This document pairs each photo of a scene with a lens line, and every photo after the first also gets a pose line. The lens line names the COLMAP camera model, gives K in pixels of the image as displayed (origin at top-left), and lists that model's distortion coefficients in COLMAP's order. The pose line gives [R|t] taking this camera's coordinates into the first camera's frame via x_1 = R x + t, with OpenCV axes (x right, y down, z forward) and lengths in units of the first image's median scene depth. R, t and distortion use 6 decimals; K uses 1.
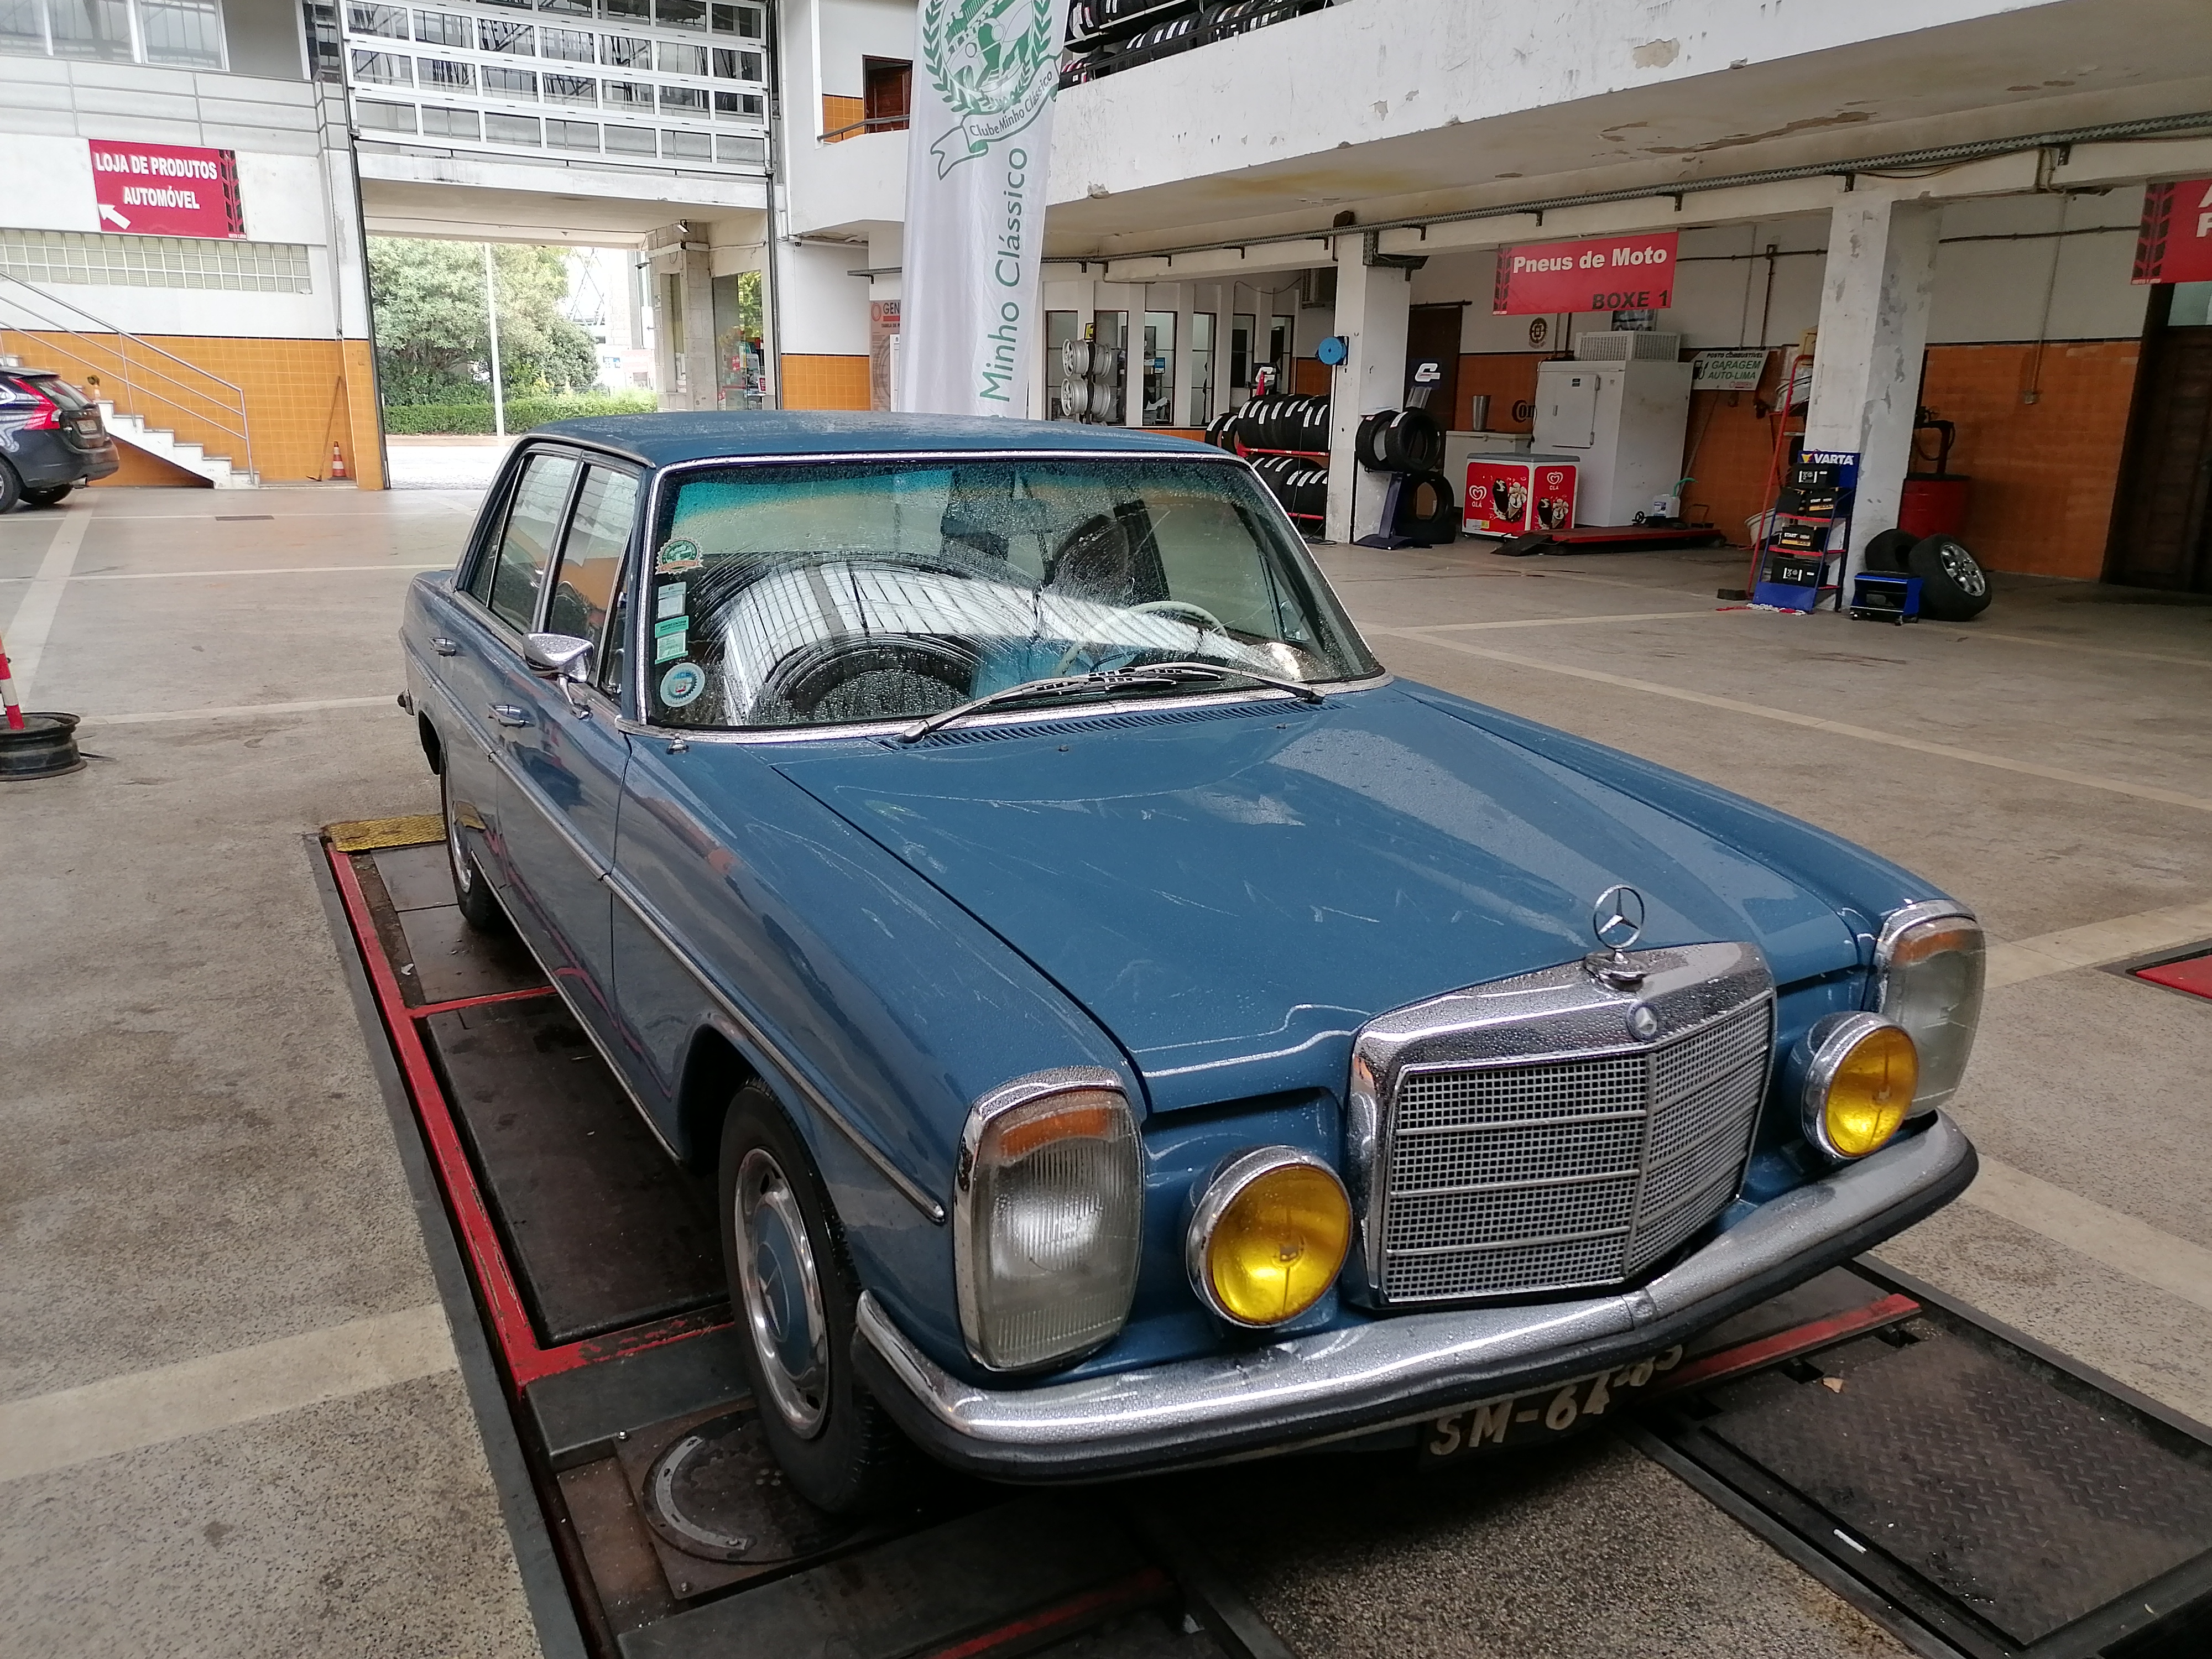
lens RADIAL K [[1662.2, 0, 1093.8], [0, 1662.2, 823.9], [0, 0, 1]] dist [0.030938, -0.003152]
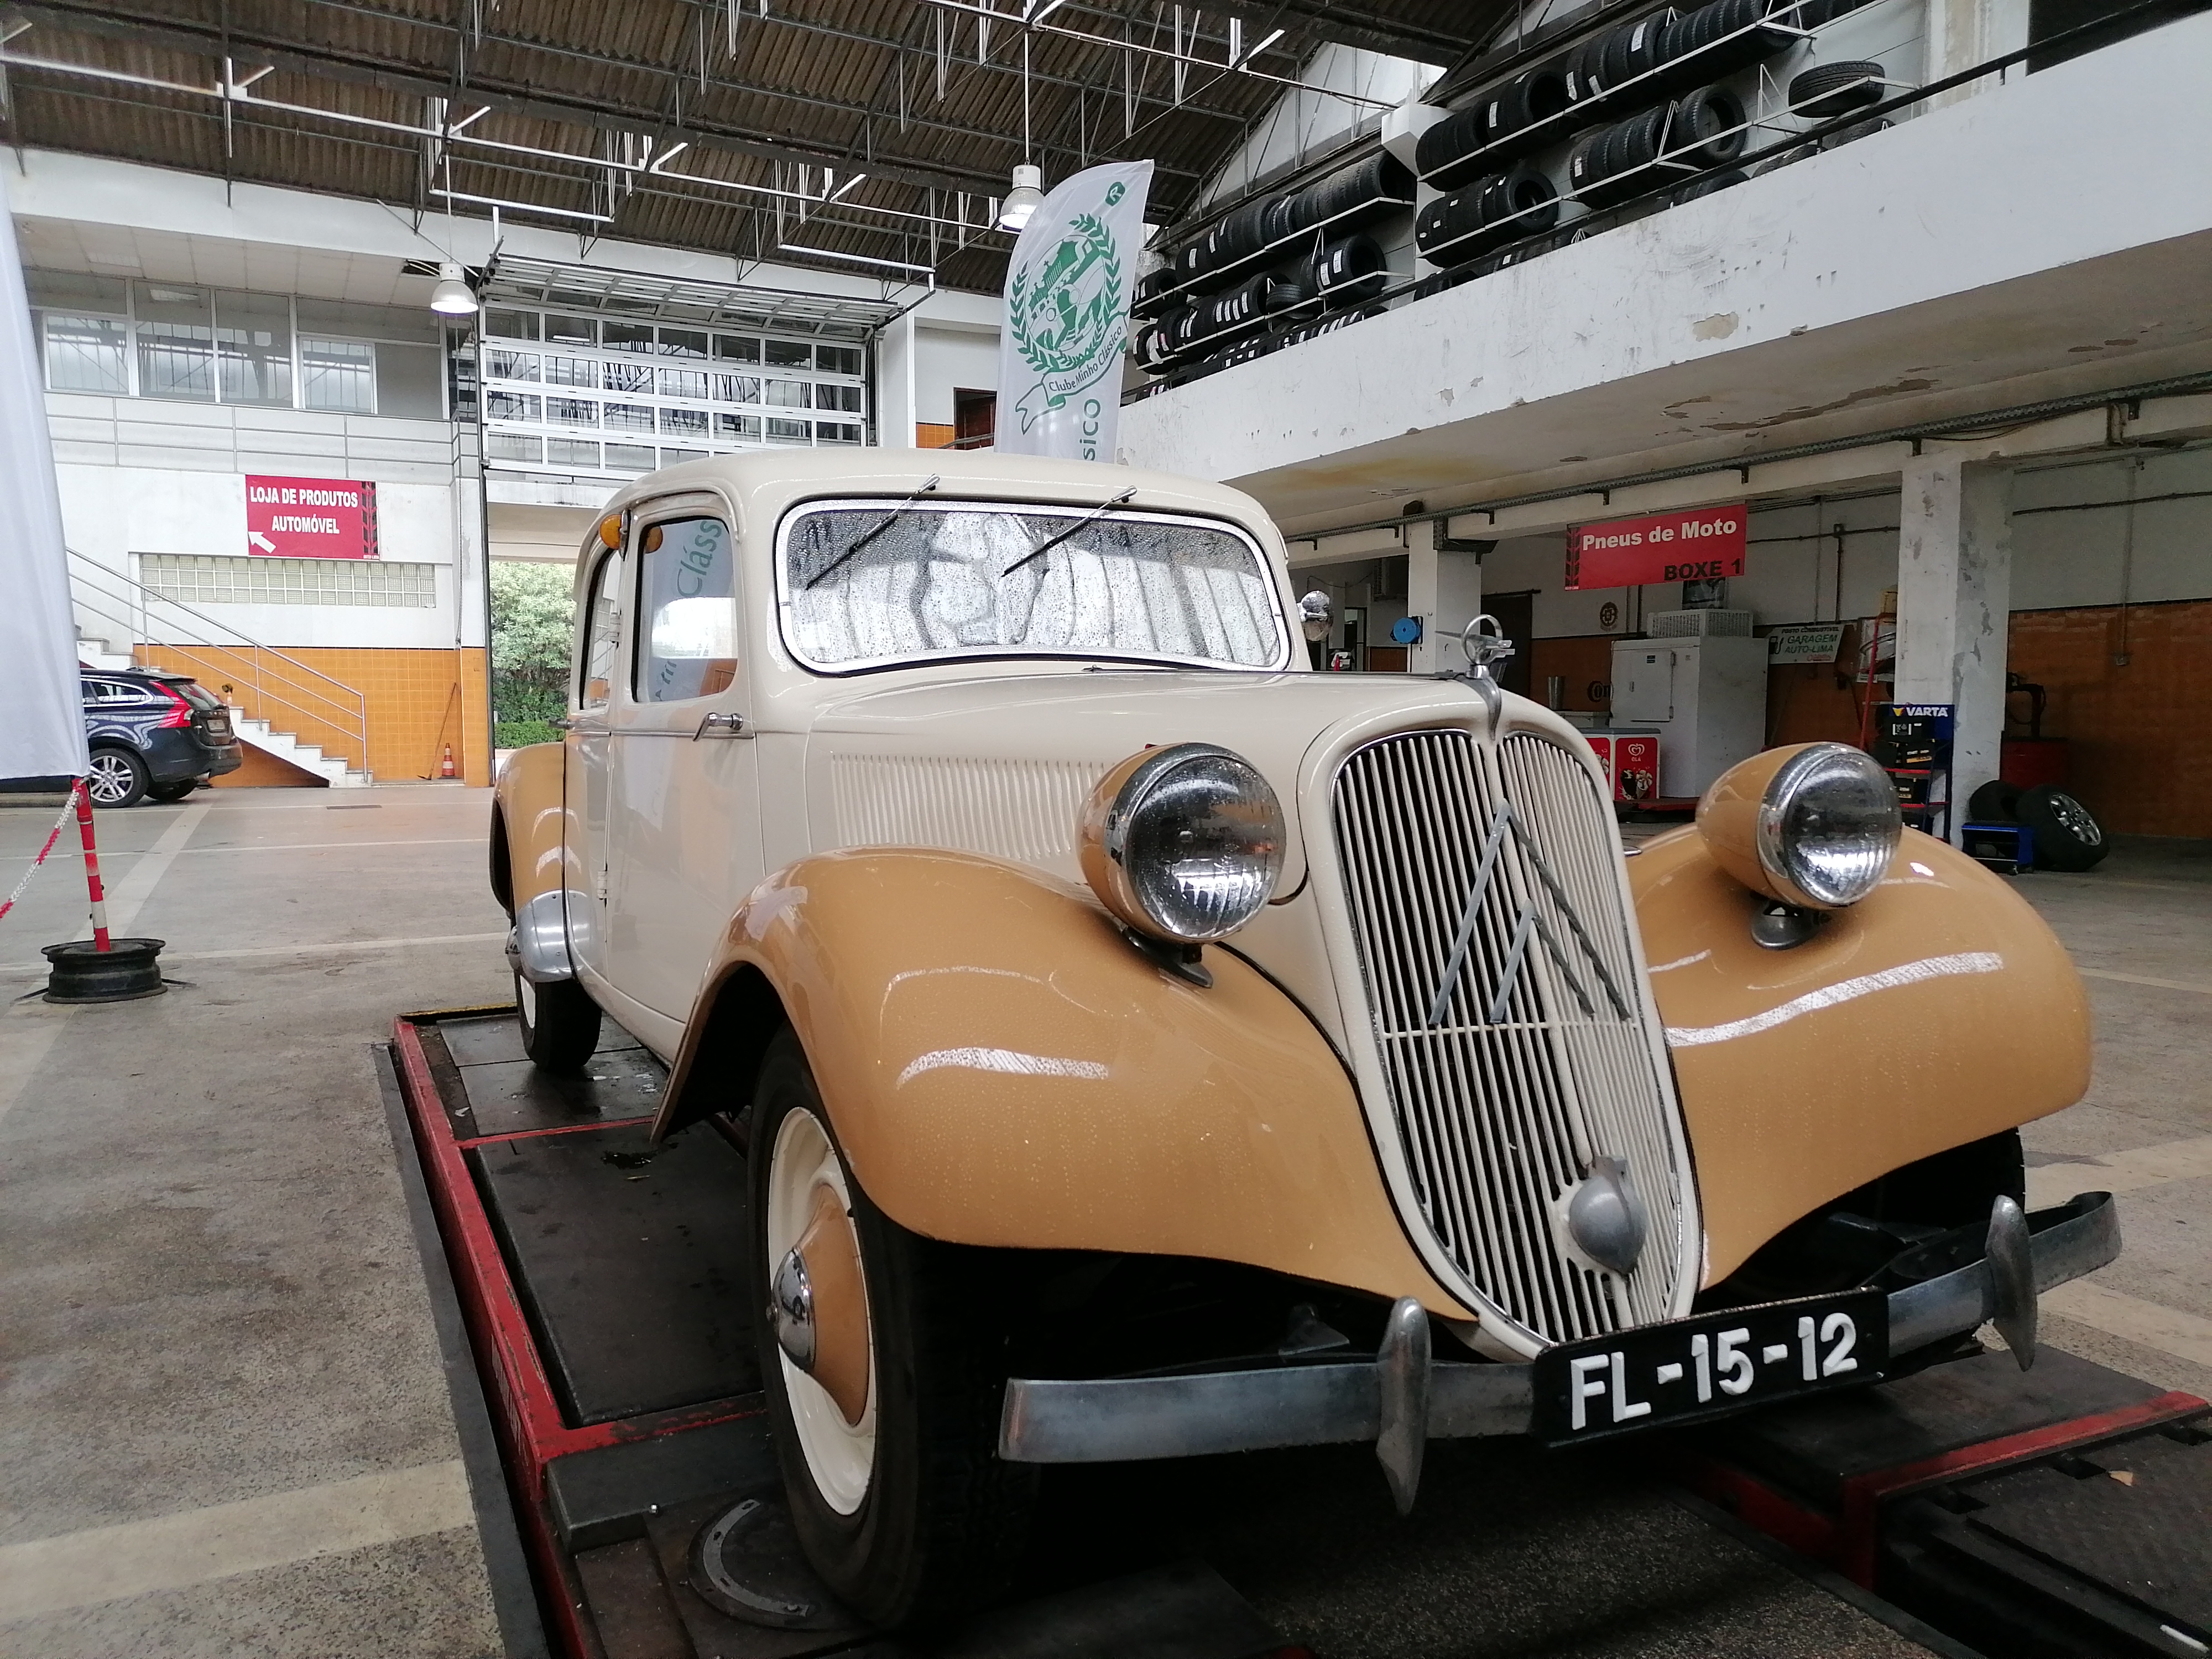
lens RADIAL K [[1649.9, 0, 1091.8], [0, 1649.9, 825.8], [0, 0, 1]] dist [0.039920, -0.017736]
pose [[0.998811, -0.011004, -0.047482, -0.004203], [0.002013, 0.982666, -0.185374, 0.029315], [0.048699, 0.185058, 0.981520, 0.024470]]
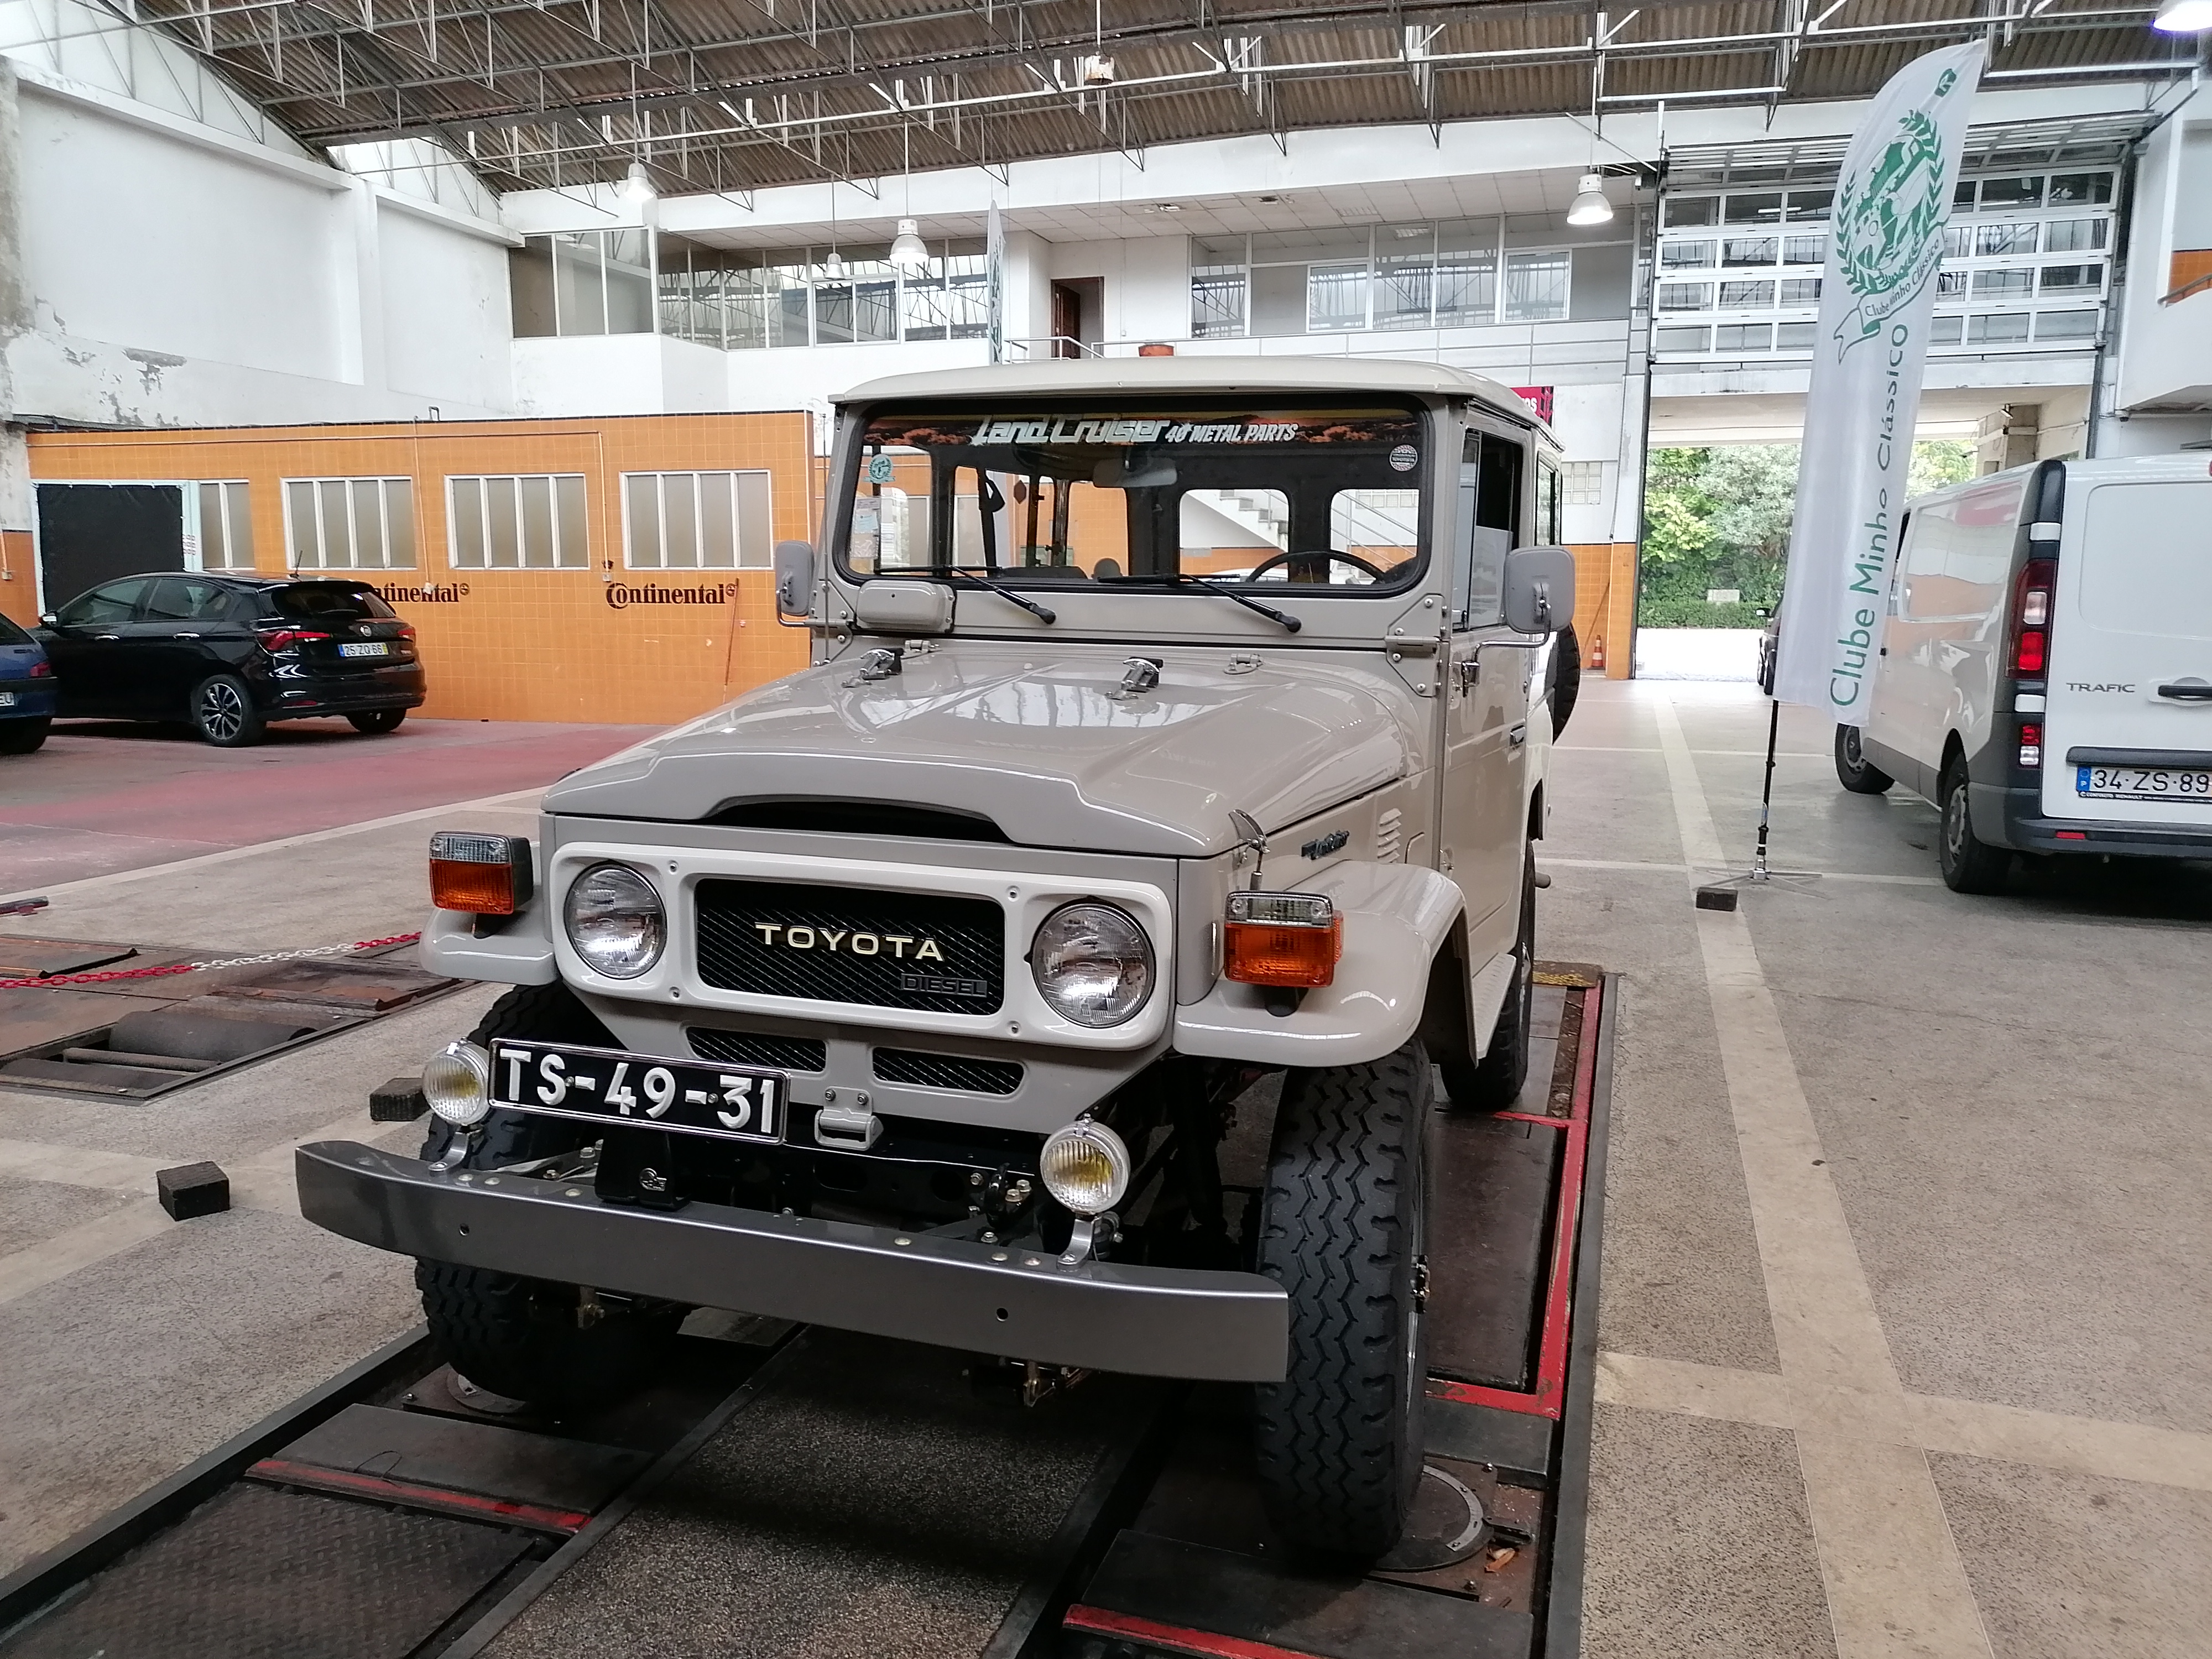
lens RADIAL K [[1662.2, 0, 1093.8], [0, 1662.2, 823.9], [0, 0, 1]] dist [0.030938, -0.003152]
pose [[0.694083, 0.093997, -0.713732, 0.198684], [-0.173252, 0.984110, -0.038877, -0.013966], [0.698737, 0.150639, 0.699339, 0.054450]]
